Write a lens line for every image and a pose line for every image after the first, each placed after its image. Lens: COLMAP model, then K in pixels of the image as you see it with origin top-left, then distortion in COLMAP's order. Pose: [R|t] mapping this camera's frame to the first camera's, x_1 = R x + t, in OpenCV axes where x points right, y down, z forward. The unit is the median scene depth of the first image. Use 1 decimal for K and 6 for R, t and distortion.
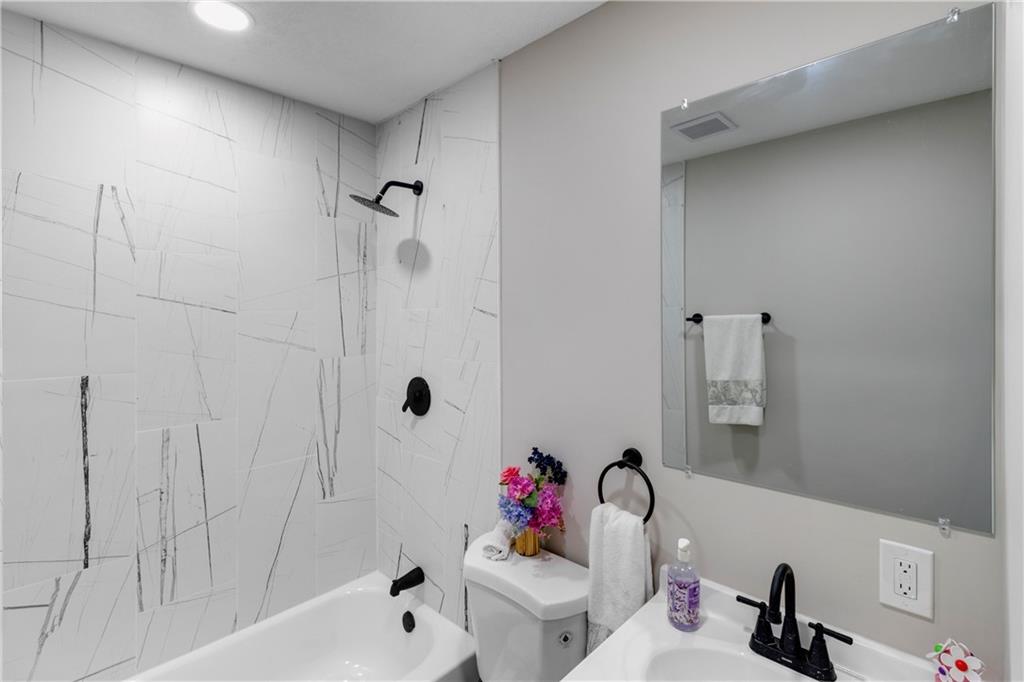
lens RADIAL K [[479.3, 0, 510.4], [0, 479.3, 324.1], [0, 0, 1]] dist [0.000965, 0.000231]
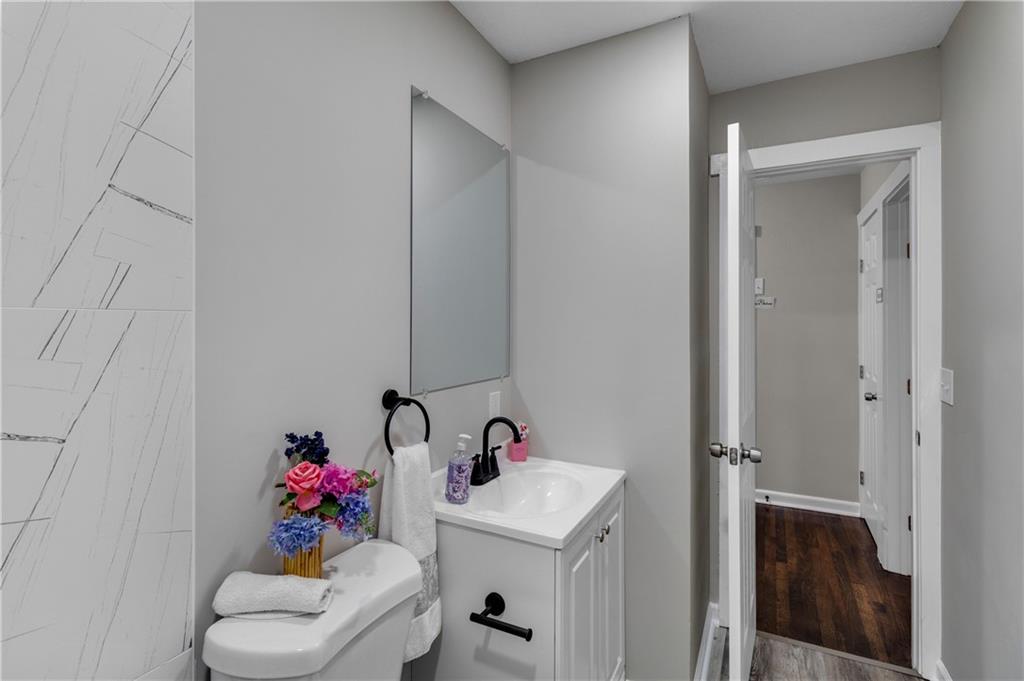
lens RADIAL K [[479.3, 0, 510.4], [0, 479.3, 323.6], [0, 0, 1]] dist [0.000965, 0.000231]
pose [[-0.286505, 0.005829, 0.958061, -0.731651], [0.000306, 0.999982, -0.005992, 0.114268], [-0.958079, -0.001423, -0.286502, 0.961634]]
